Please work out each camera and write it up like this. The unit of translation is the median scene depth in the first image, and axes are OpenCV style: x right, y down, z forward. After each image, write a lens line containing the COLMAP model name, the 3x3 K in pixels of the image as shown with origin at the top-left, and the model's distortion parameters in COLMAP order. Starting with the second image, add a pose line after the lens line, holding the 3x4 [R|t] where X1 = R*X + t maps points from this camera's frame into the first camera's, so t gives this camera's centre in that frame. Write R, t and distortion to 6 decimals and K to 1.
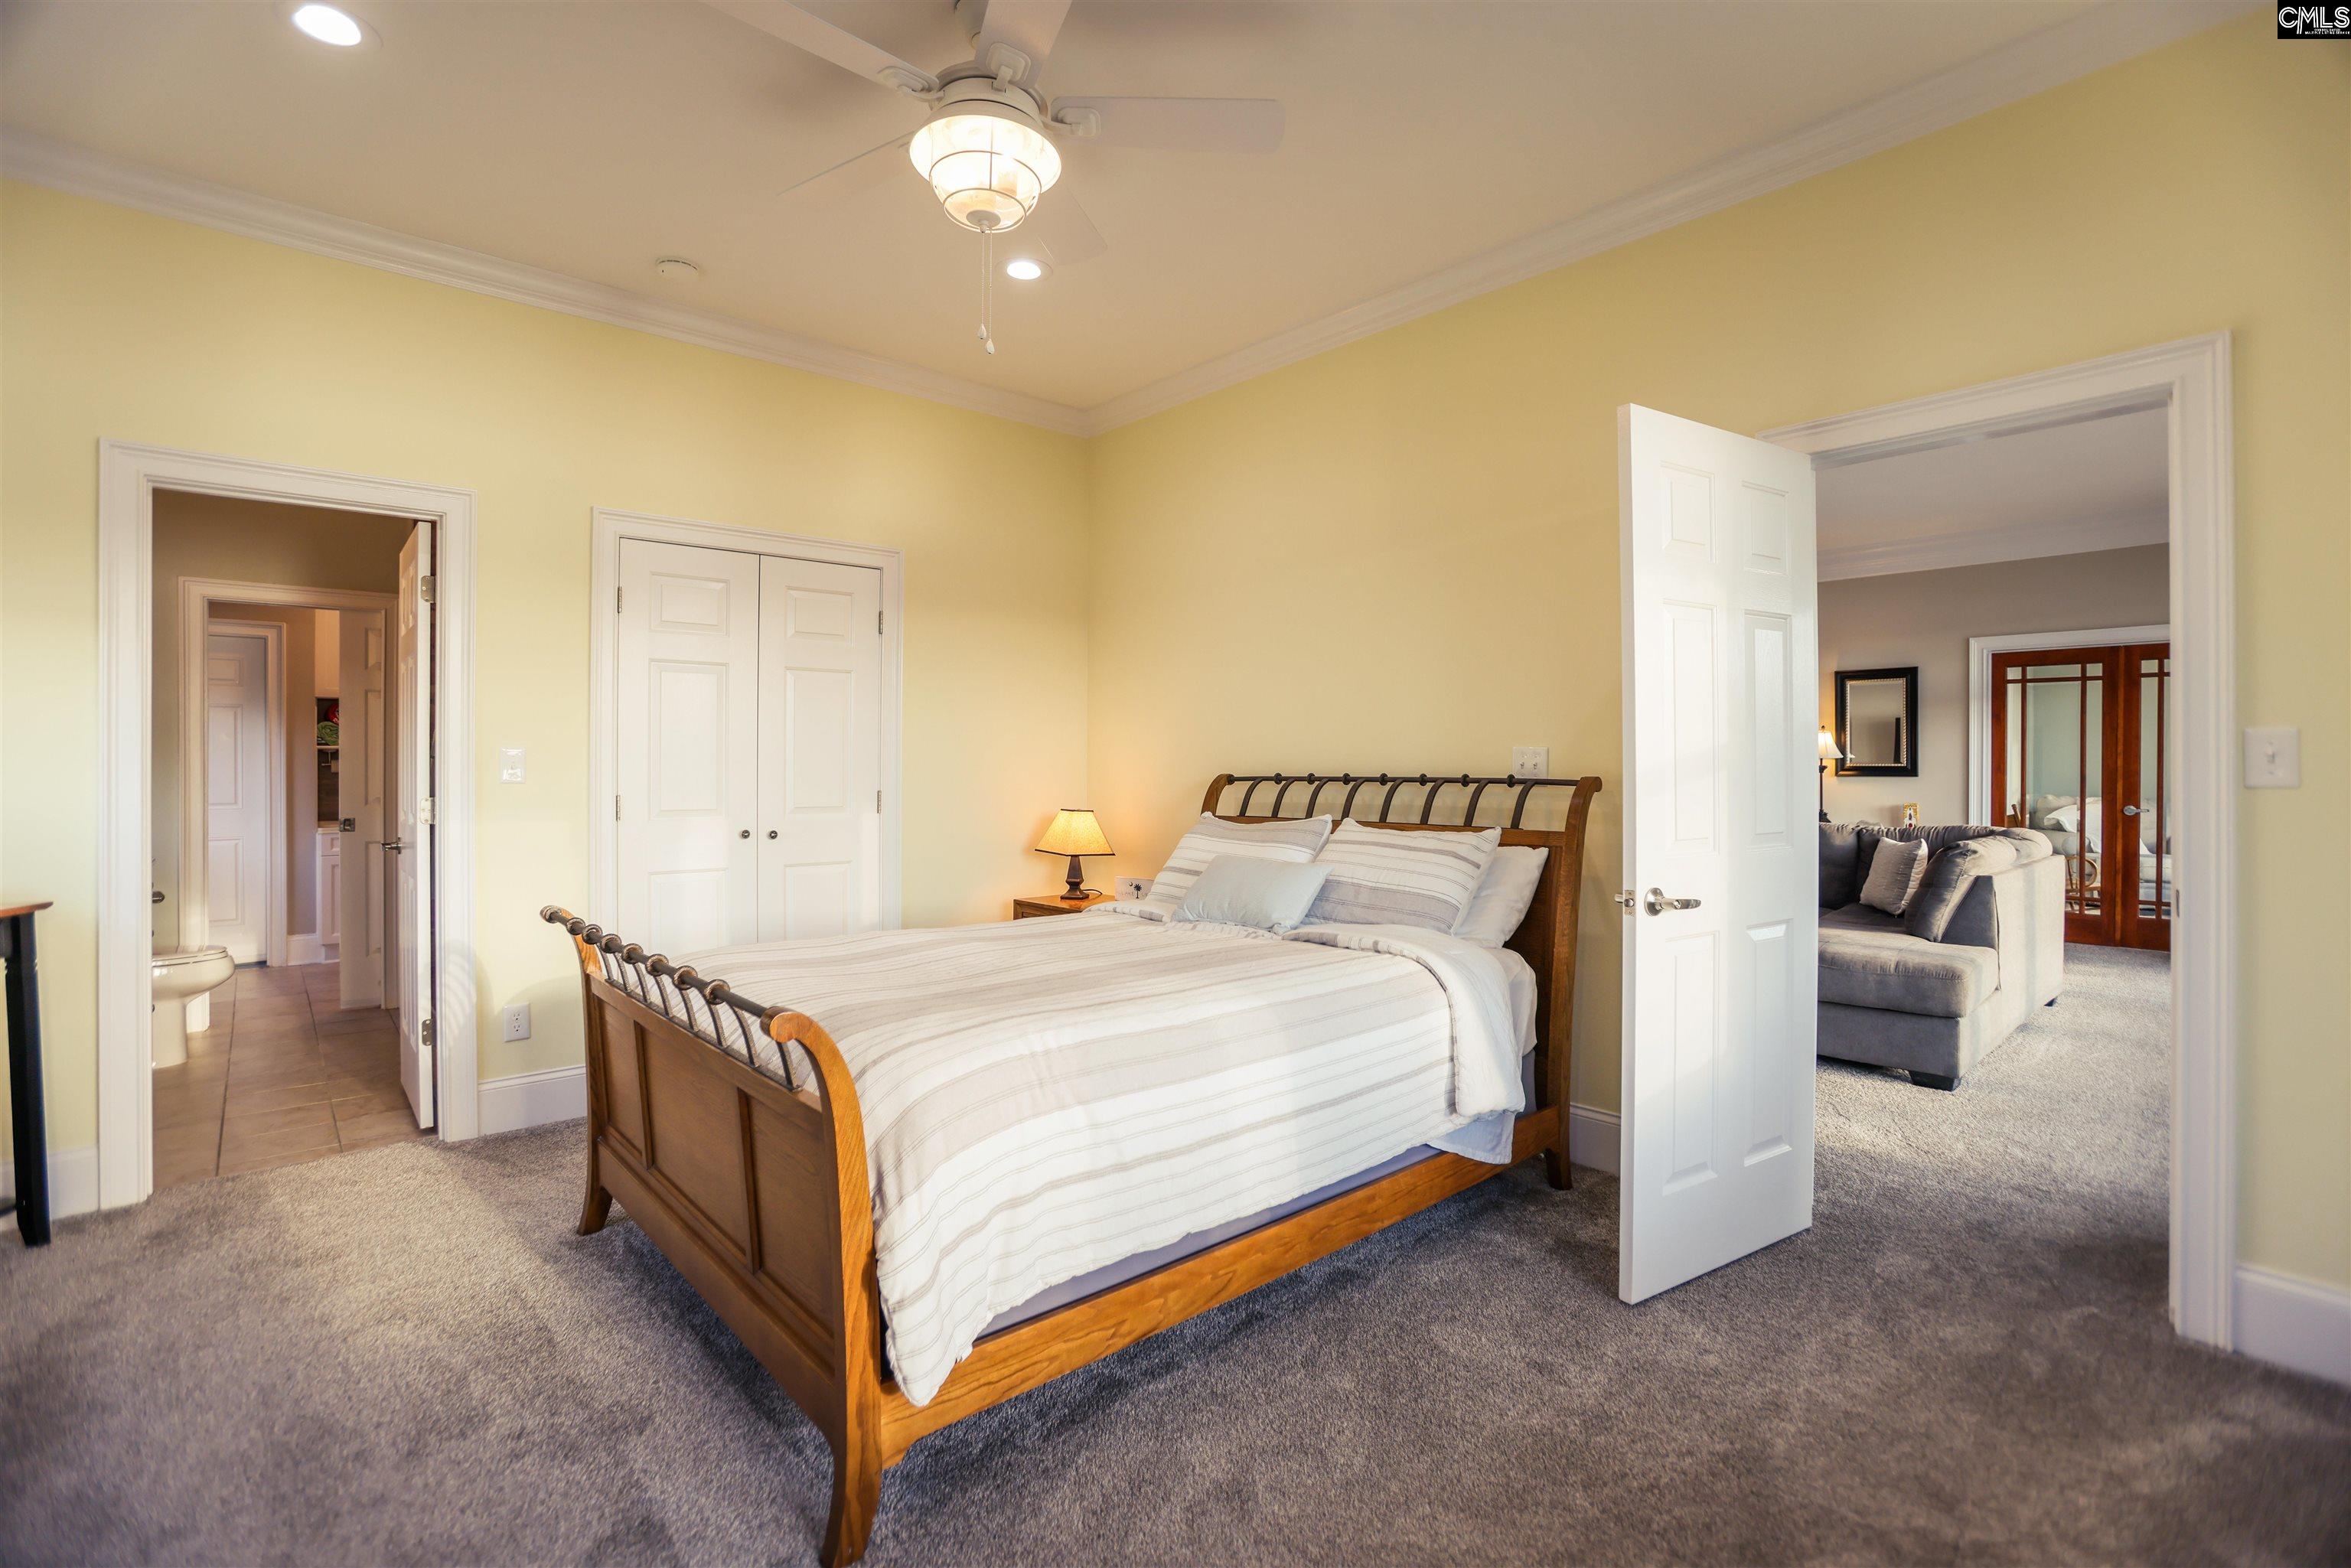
lens RADIAL K [[1063.6, 0, 1188.7], [0, 1063.6, 777.9], [0, 0, 1]] dist [-0.032082, 0.005973]
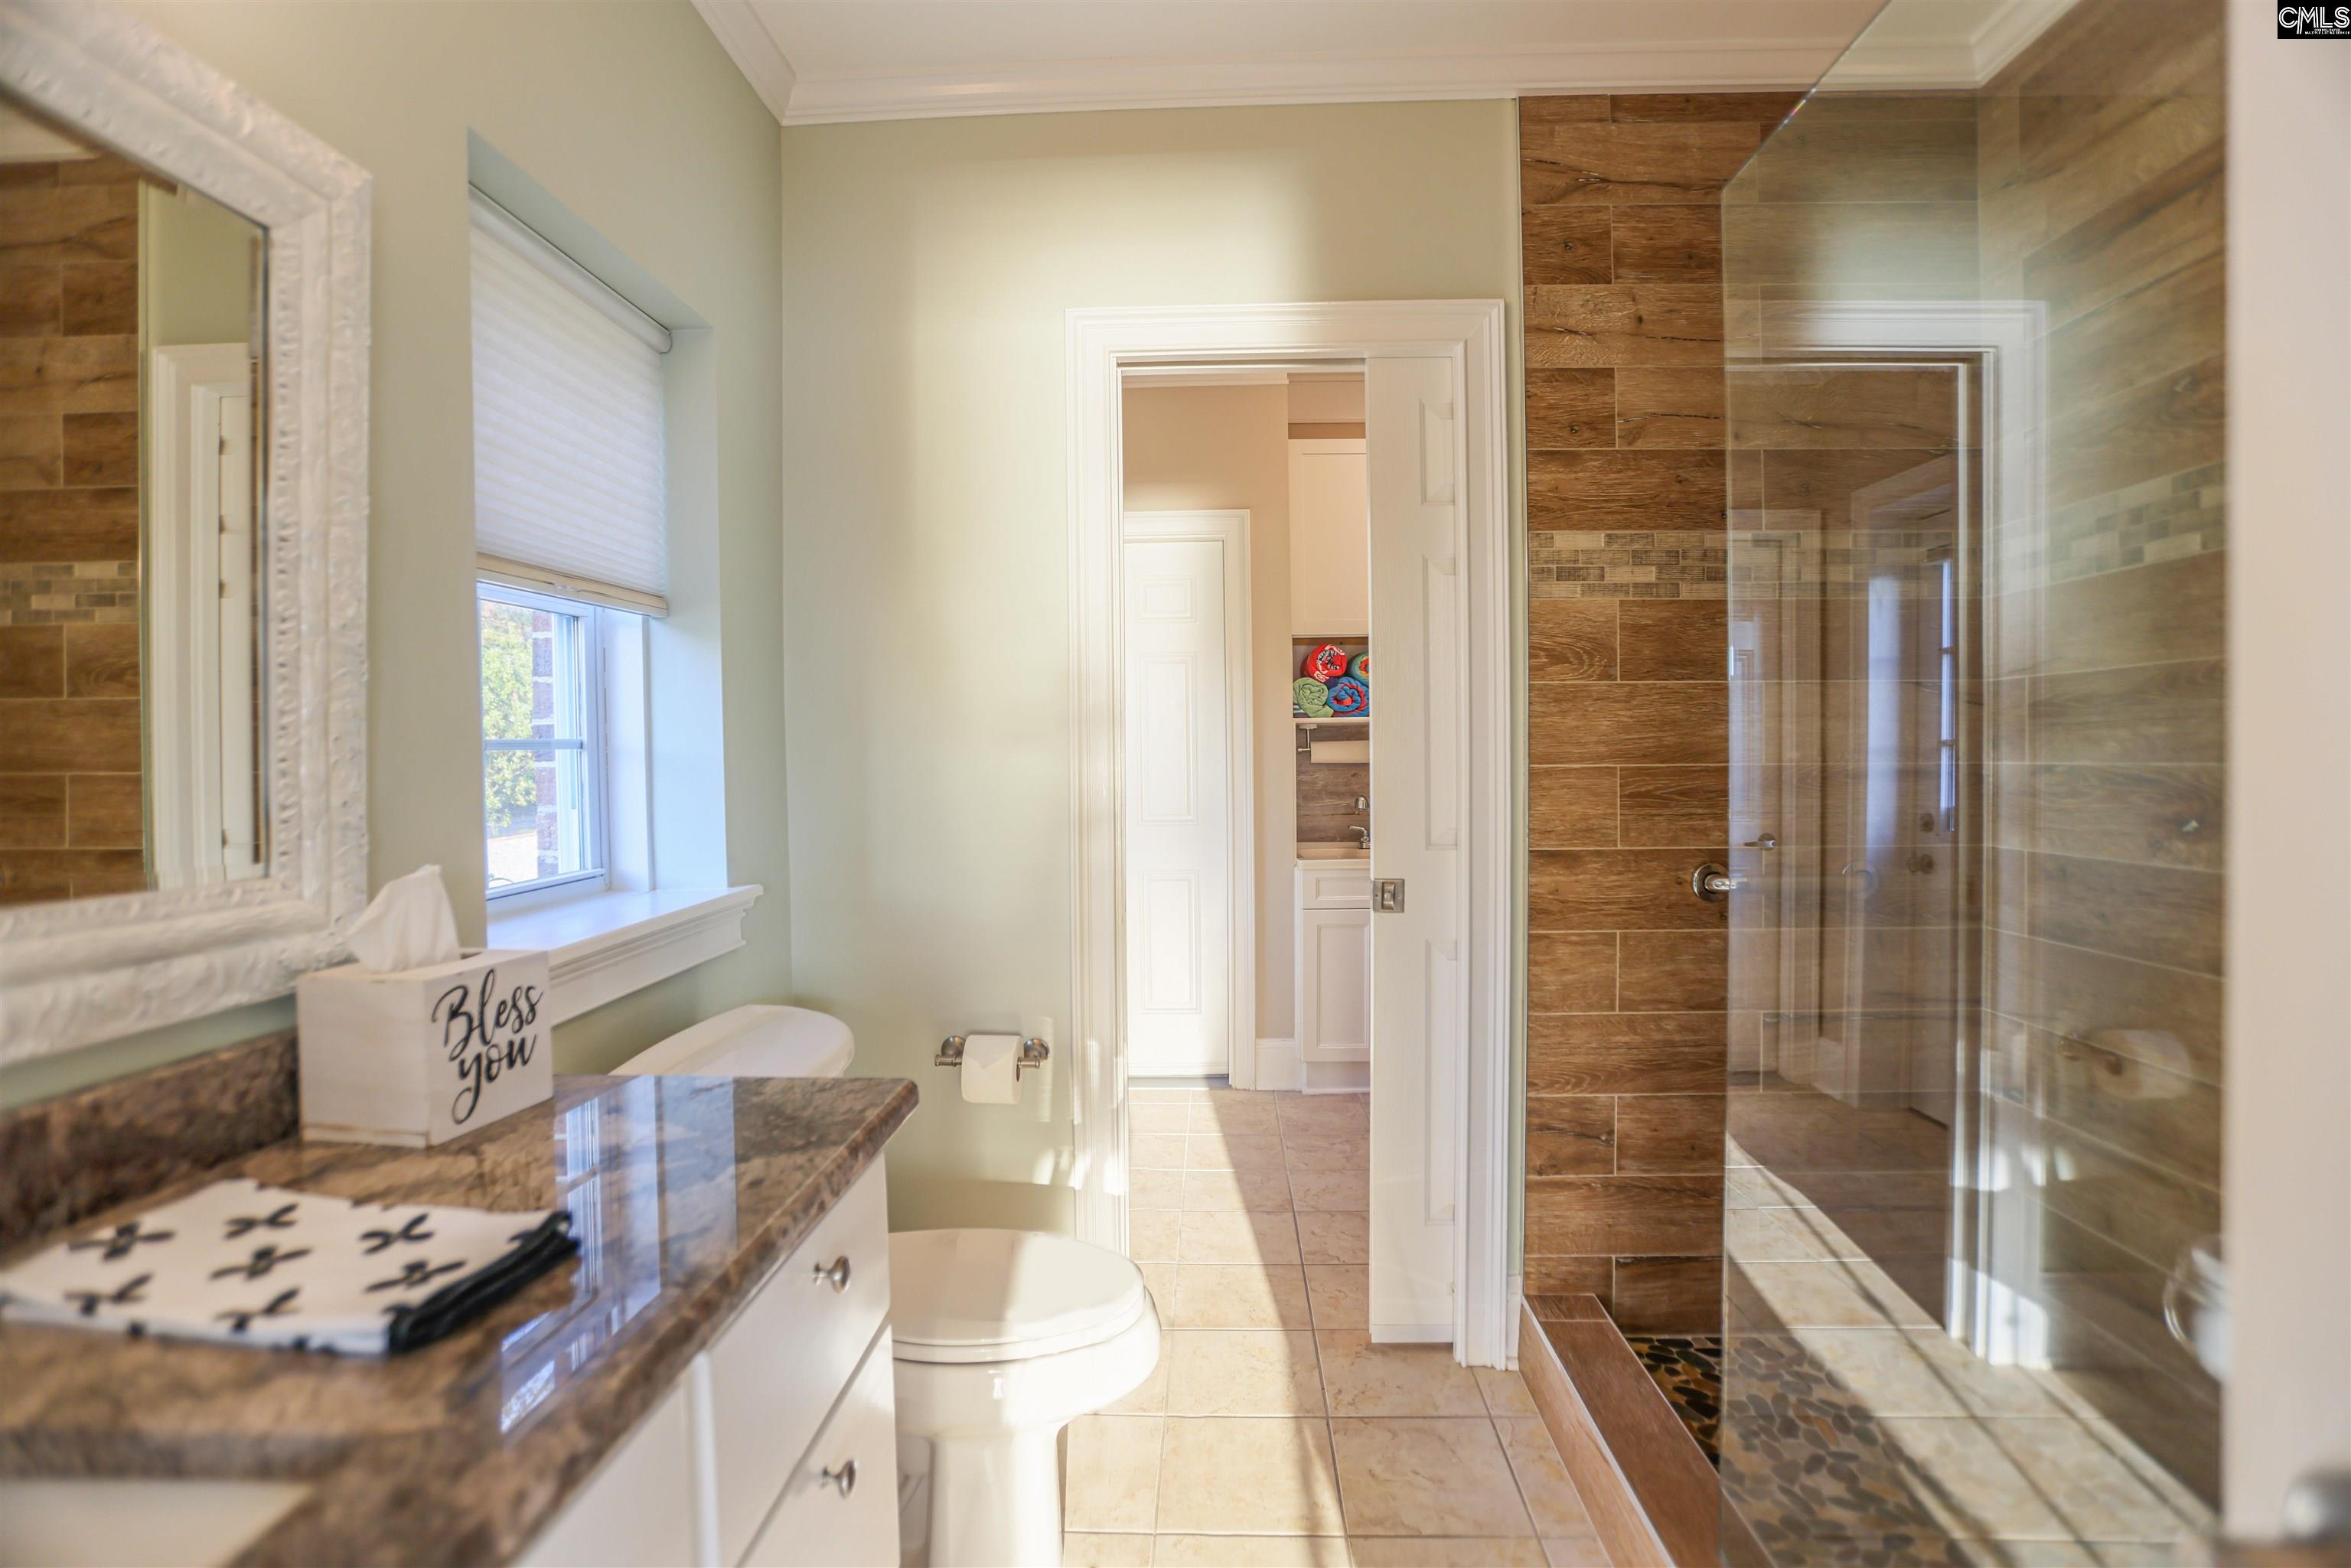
lens RADIAL K [[1063.6, 0, 1184.9], [0, 1063.6, 773.7], [0, 0, 1]] dist [-0.032082, 0.005973]
pose [[0.722249, 0.009908, -0.691562, -0.480877], [0.002316, 0.999857, 0.016744, -0.008217], [0.691629, -0.013695, 0.722123, 0.541030]]
